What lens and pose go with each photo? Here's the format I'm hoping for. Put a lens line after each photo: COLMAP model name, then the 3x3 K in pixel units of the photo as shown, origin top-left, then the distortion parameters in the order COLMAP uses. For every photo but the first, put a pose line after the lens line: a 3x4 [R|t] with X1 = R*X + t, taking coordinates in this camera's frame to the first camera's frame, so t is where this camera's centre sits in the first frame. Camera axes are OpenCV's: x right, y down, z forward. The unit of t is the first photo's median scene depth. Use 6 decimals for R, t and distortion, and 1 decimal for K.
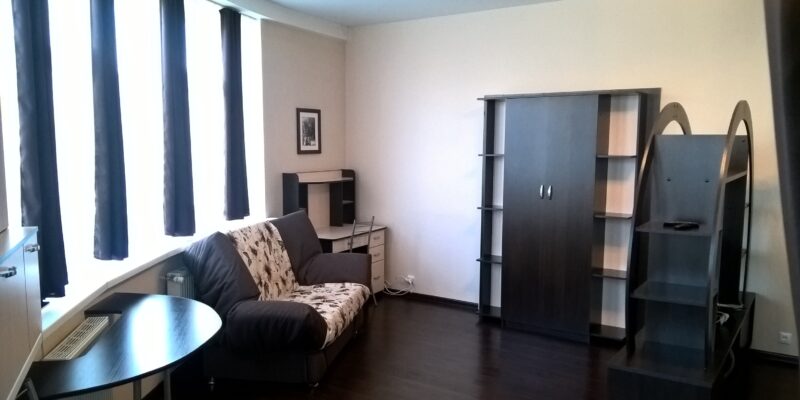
lens RADIAL K [[647.5, 0, 399.4], [0, 647.5, 201.2], [0, 0, 1]] dist [0.007816, -0.005400]
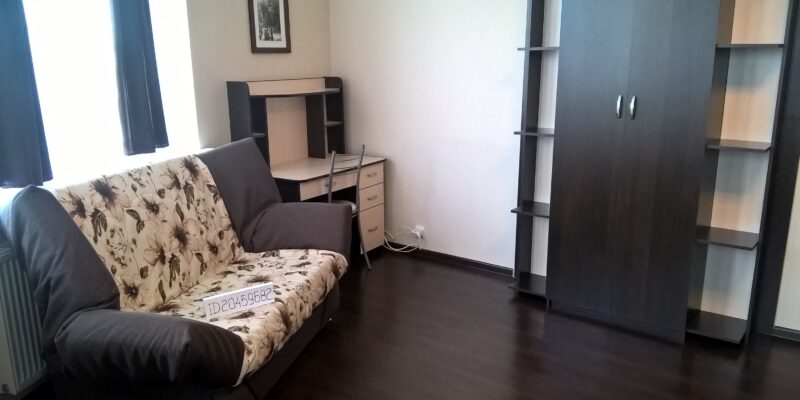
lens RADIAL K [[647.5, 0, 408.1], [0, 647.5, 224.7], [0, 0, 1]] dist [0.007816, -0.005400]
pose [[0.998929, 0.000844, -0.046266, 0.045635], [0.006736, 0.986531, 0.163433, -0.005546], [0.045781, -0.163570, 0.985469, 0.352395]]
